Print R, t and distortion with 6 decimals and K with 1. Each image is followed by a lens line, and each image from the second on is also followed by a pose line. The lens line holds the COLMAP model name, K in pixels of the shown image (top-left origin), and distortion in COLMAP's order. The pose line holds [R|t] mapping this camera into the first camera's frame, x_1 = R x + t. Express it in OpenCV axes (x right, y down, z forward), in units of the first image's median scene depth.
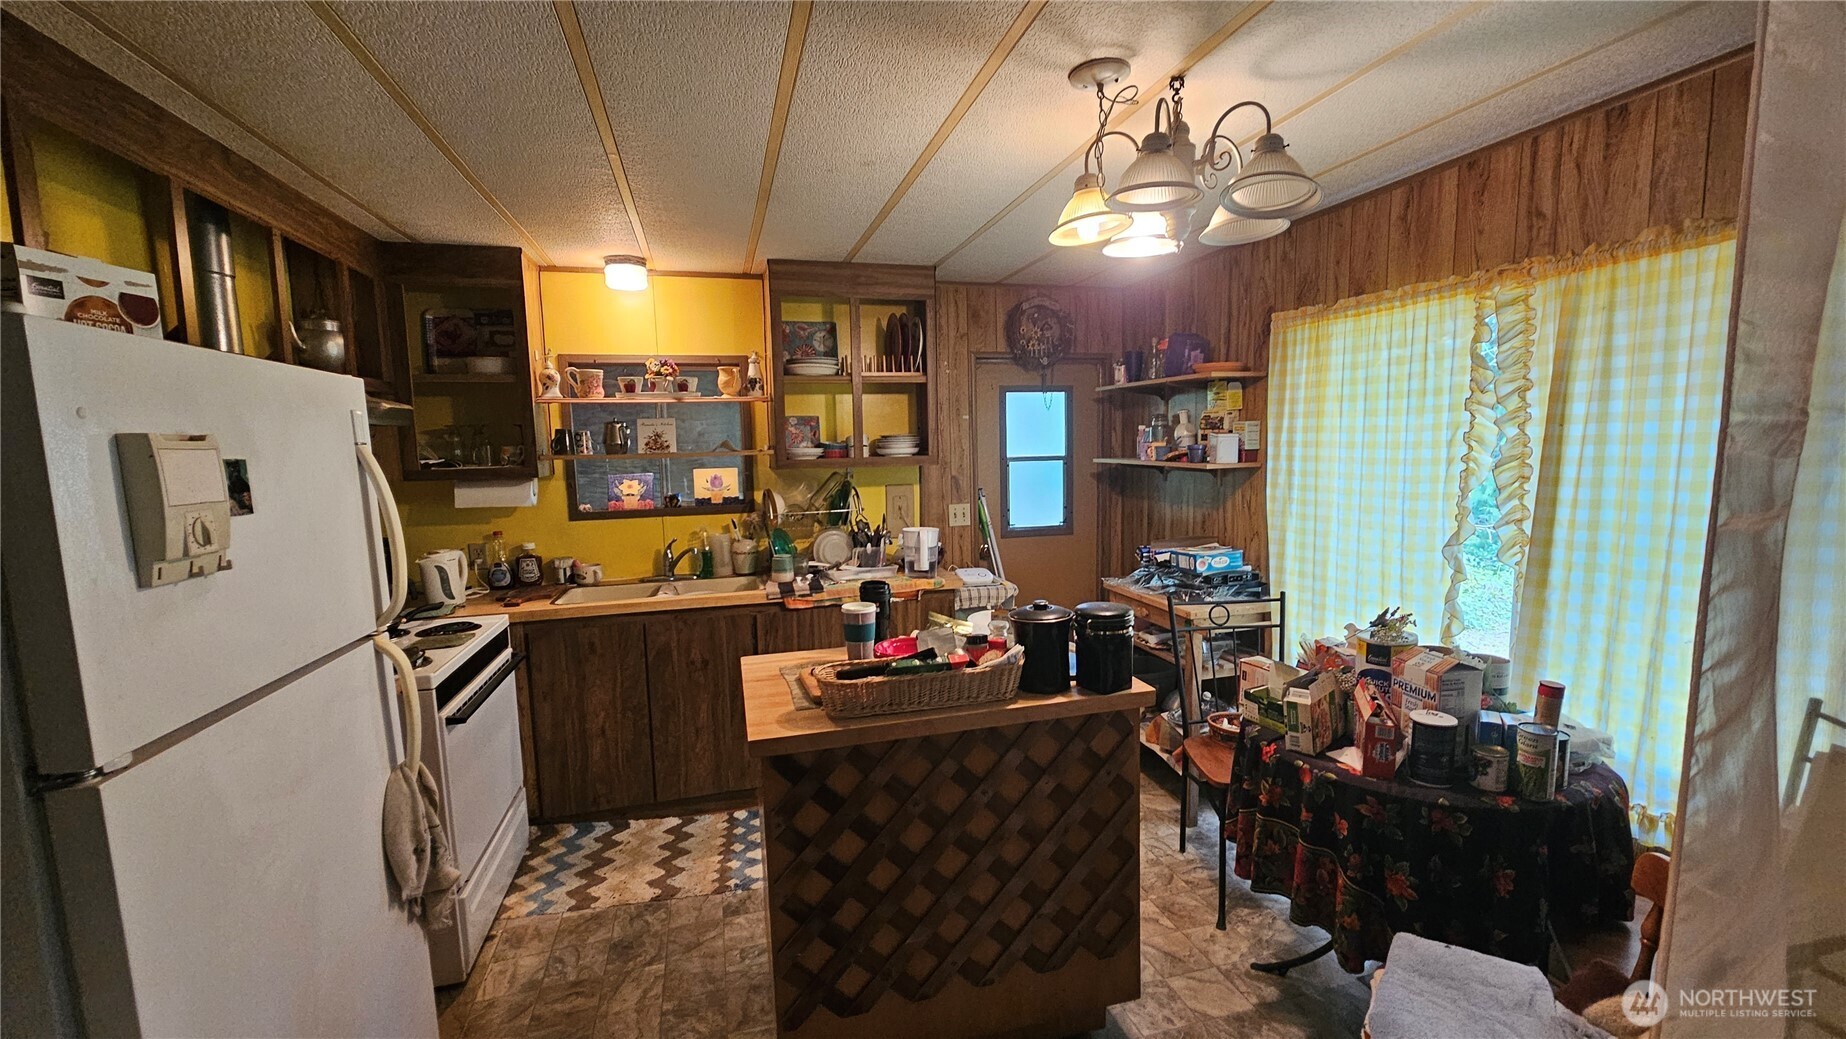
lens RADIAL K [[754.0, 0, 927.9], [0, 754.0, 524.2], [0, 0, 1]] dist [0.002150, -0.000181]
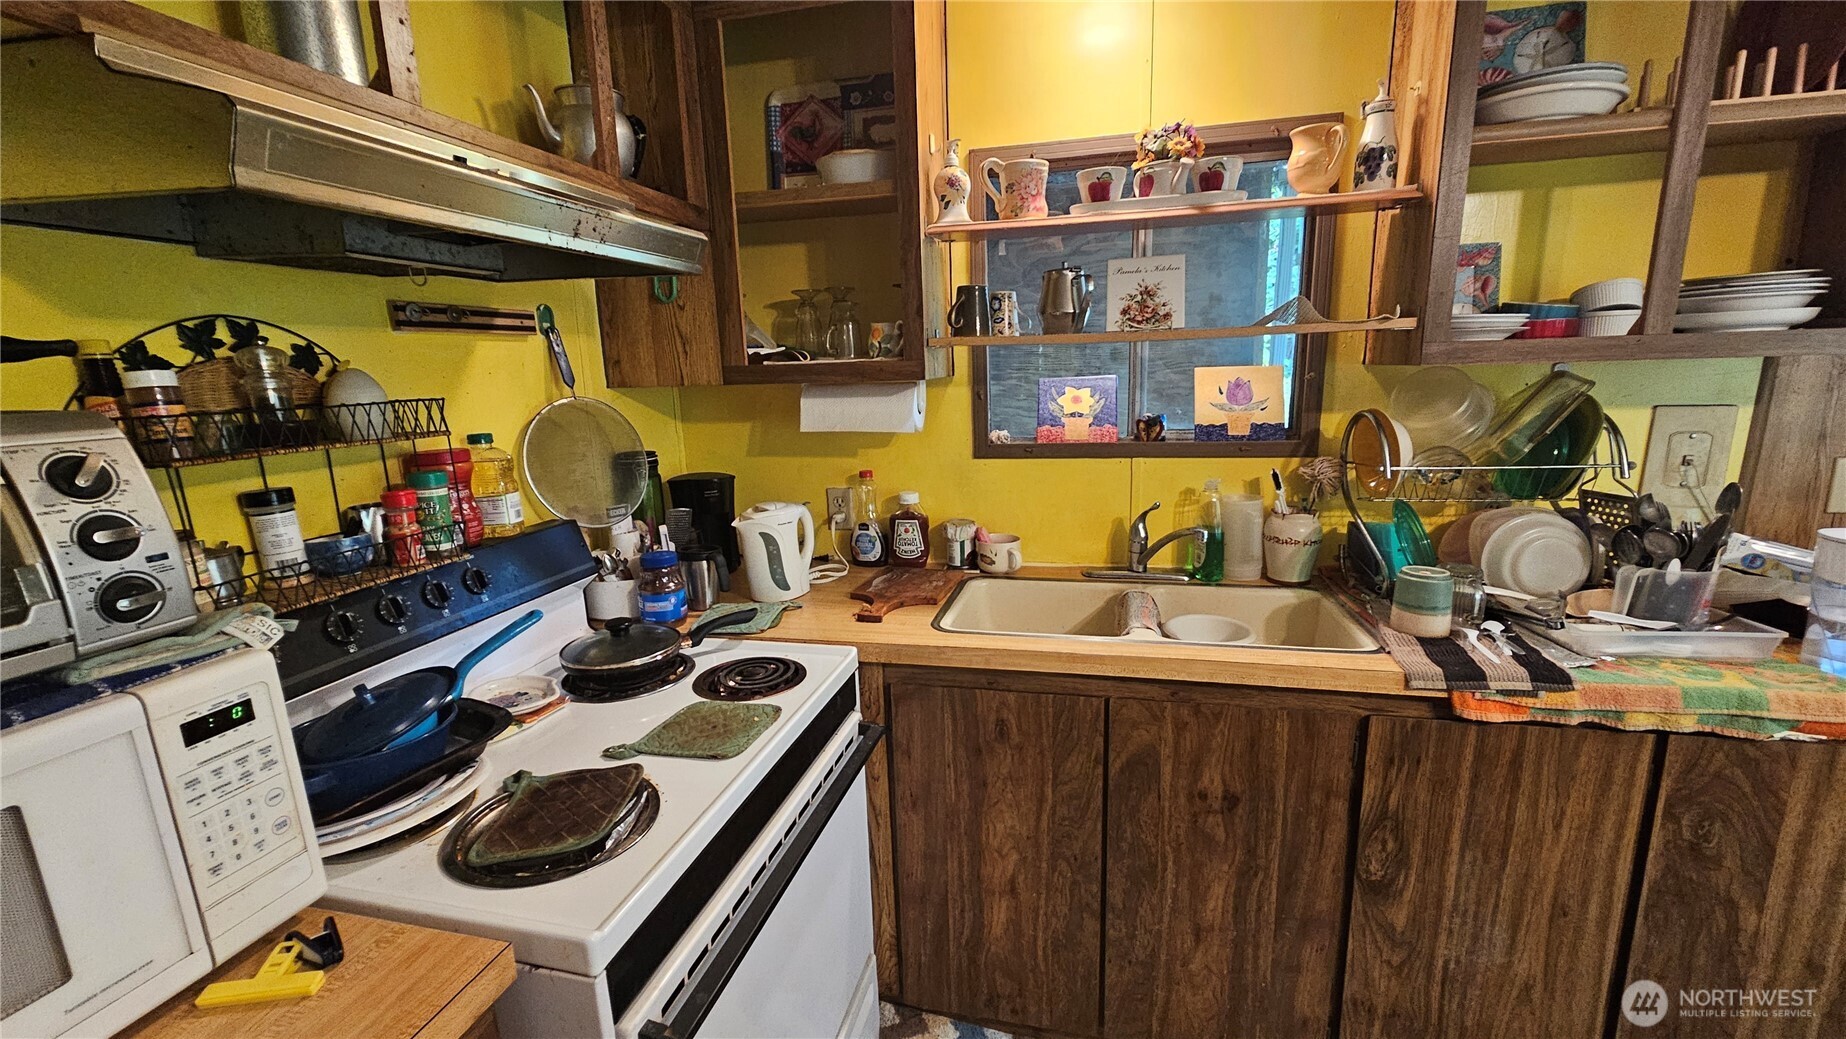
lens RADIAL K [[754.0, 0, 927.9], [0, 754.0, 524.2], [0, 0, 1]] dist [0.002150, -0.000181]
pose [[0.873806, 0.095305, -0.476845, -0.242311], [-0.040878, 0.991532, 0.123265, -0.025461], [0.484554, -0.088217, 0.870302, 0.511310]]
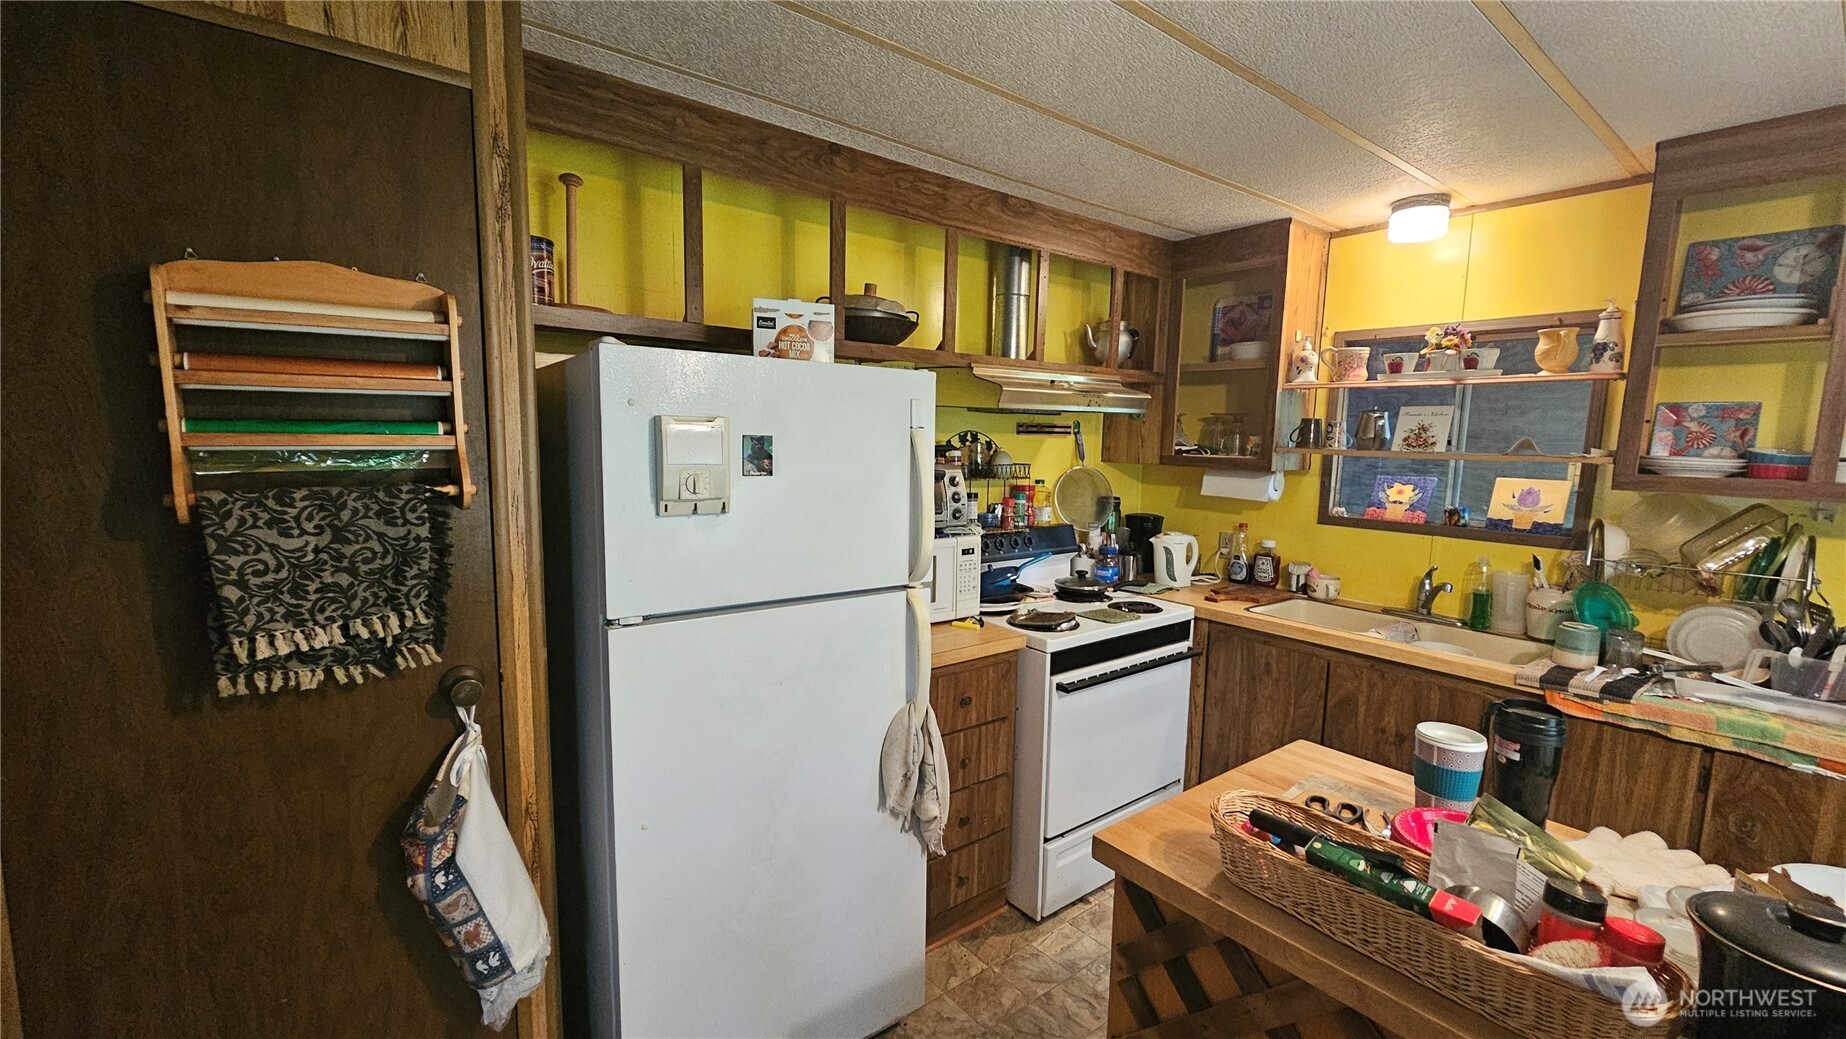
lens RADIAL K [[756.2, 0, 924.3], [0, 756.2, 525.2], [0, 0, 1]] dist [-0.001063, -0.000412]
pose [[0.380028, 0.143667, -0.913750, 0.164809], [-0.129093, 0.986434, 0.101405, -0.034619], [0.915922, 0.079422, 0.393419, 0.252011]]
